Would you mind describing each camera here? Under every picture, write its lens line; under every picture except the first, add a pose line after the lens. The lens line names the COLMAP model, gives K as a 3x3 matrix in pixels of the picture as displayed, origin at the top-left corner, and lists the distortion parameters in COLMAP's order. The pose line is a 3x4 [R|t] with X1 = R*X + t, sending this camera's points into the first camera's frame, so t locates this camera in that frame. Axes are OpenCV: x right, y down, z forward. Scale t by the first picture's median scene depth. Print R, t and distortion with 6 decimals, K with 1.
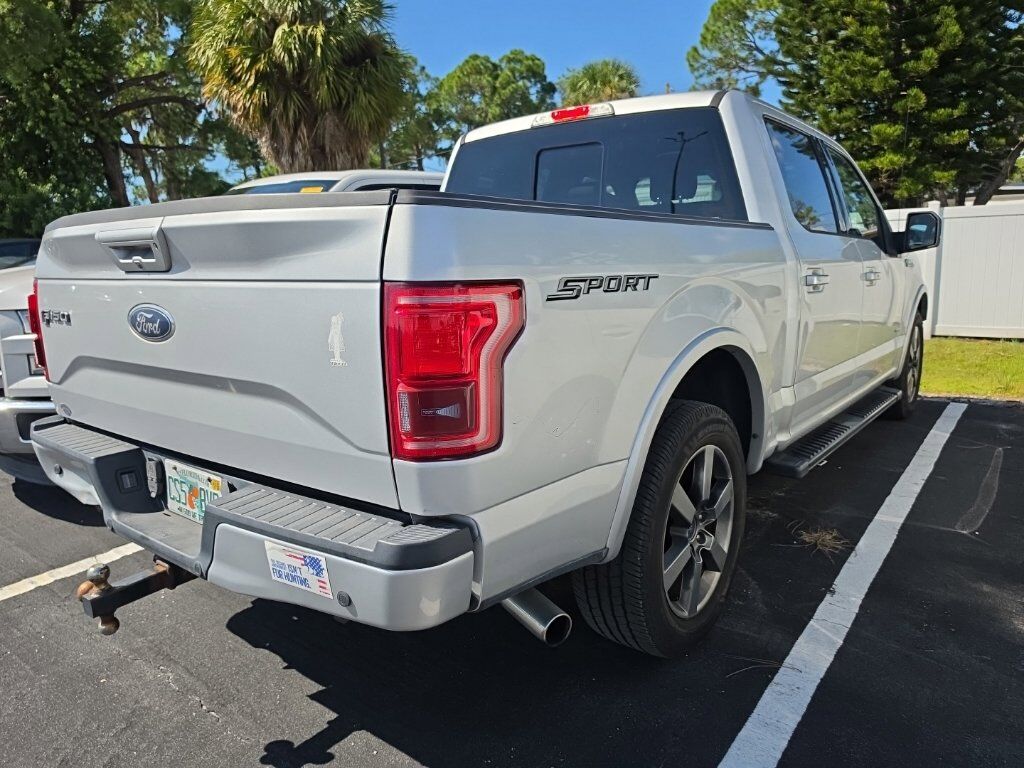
lens RADIAL K [[707.6, 0, 525.1], [0, 707.6, 385.6], [0, 0, 1]] dist [0.026702, -0.031979]
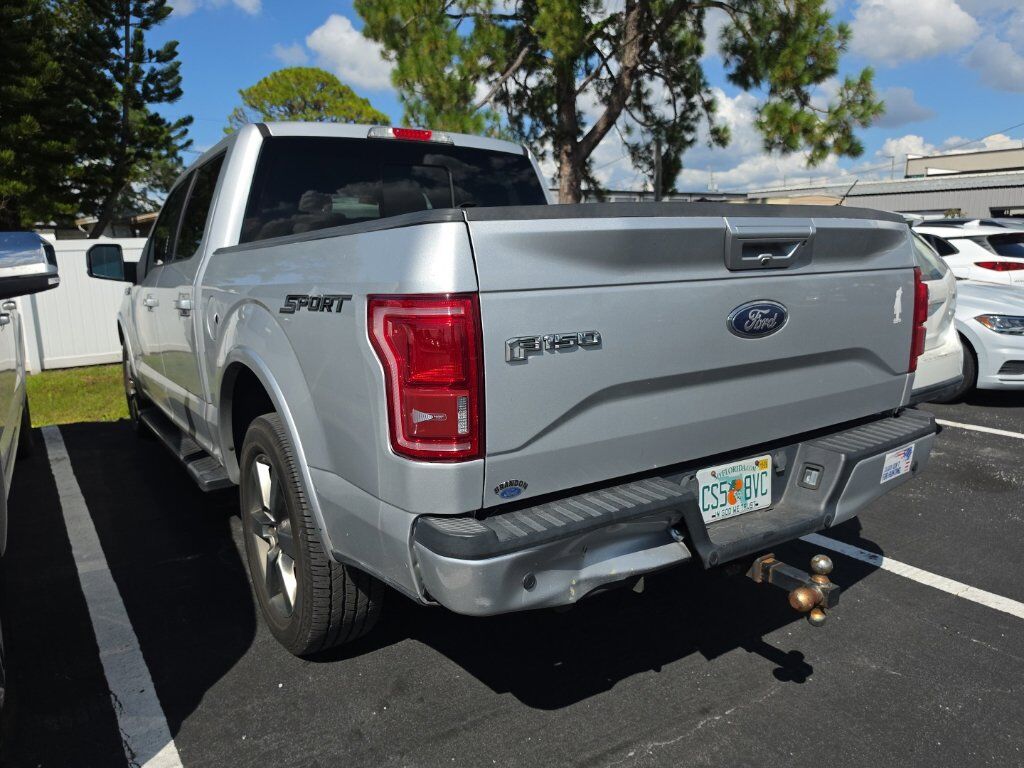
lens RADIAL K [[705.5, 0, 512.0], [0, 705.5, 384.0], [0, 0, 1]] dist [0.034156, -0.041041]
pose [[0.344115, -0.146131, 0.927486, -0.947345], [0.192203, 0.977859, 0.082757, -0.088064], [-0.919045, 0.149788, 0.364583, 0.571736]]
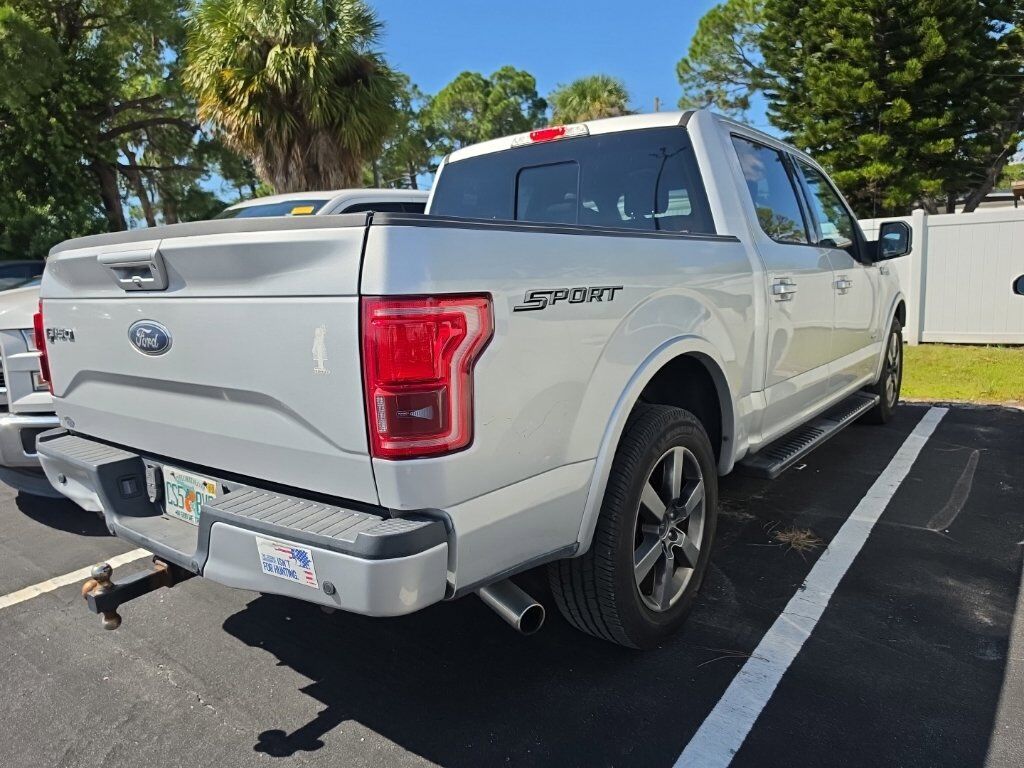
lens RADIAL K [[705.8, 0, 515.6], [0, 705.8, 386.9], [0, 0, 1]] dist [0.034467, -0.040823]
pose [[0.999875, -0.014158, -0.007049, 0.019690], [0.014036, 0.999756, -0.017070, 0.007131], [0.007289, 0.016969, 0.999829, -0.040069]]
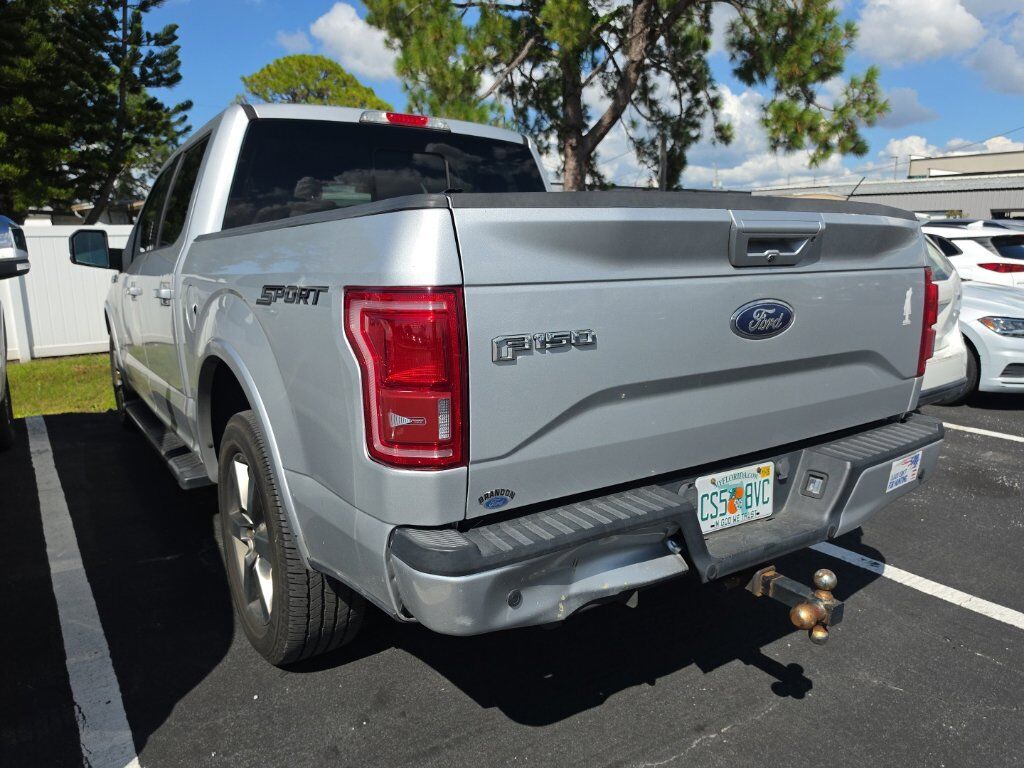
lens RADIAL K [[707.6, 0, 525.1], [0, 707.6, 385.6], [0, 0, 1]] dist [0.026702, -0.031979]
pose [[0.331182, -0.151152, 0.931382, -0.911083], [0.177185, 0.979489, 0.095955, -0.088227], [-0.926781, 0.133249, 0.351171, 0.574807]]
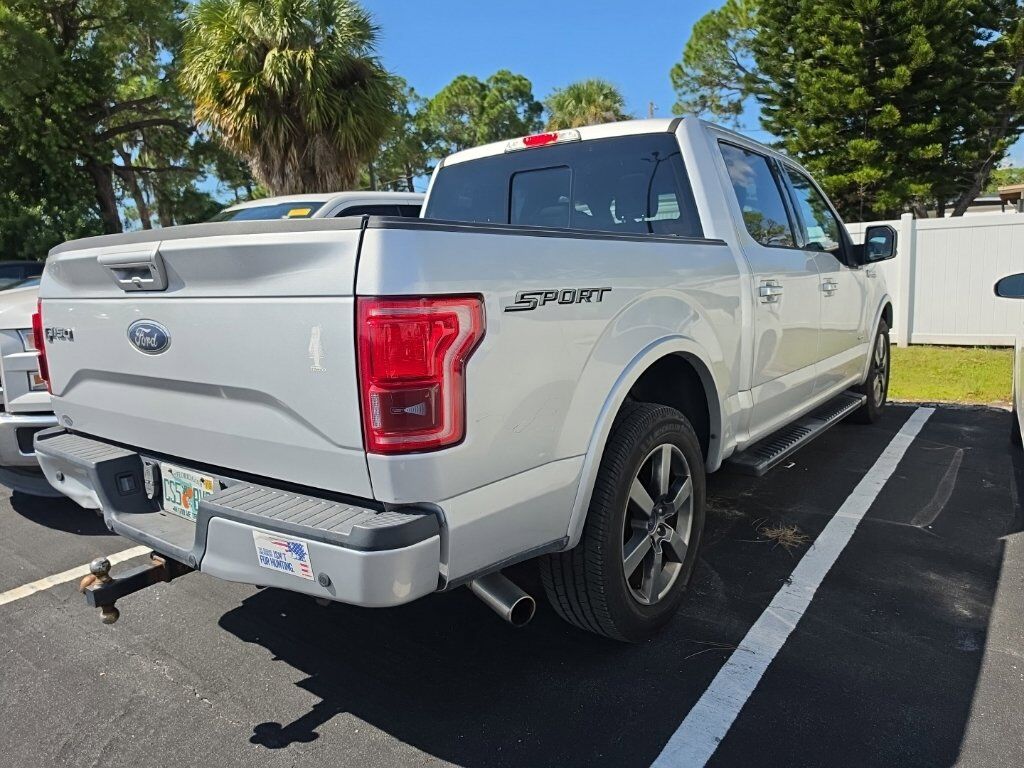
lens RADIAL K [[704.0, 0, 522.1], [0, 704.0, 380.3], [0, 0, 1]] dist [0.037382, -0.043074]
pose [[0.999873, -0.013956, 0.007687, 0.024108], [0.014167, 0.999501, -0.028236, 0.010399], [-0.007289, 0.028341, 0.999572, -0.057000]]
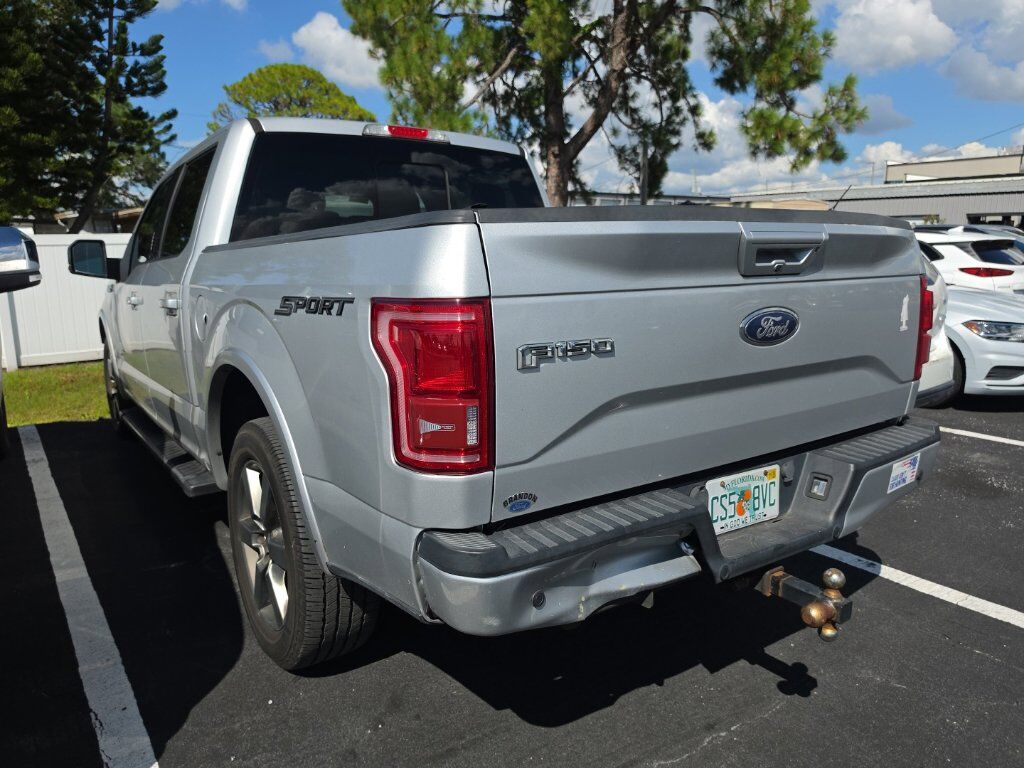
lens RADIAL K [[705.4, 0, 515.7], [0, 705.4, 378.6], [0, 0, 1]] dist [0.033784, -0.039099]
pose [[0.320111, -0.136924, 0.937433, -0.933394], [0.182879, 0.979820, 0.080667, -0.095450], [-0.929561, 0.145615, 0.338692, 0.593945]]
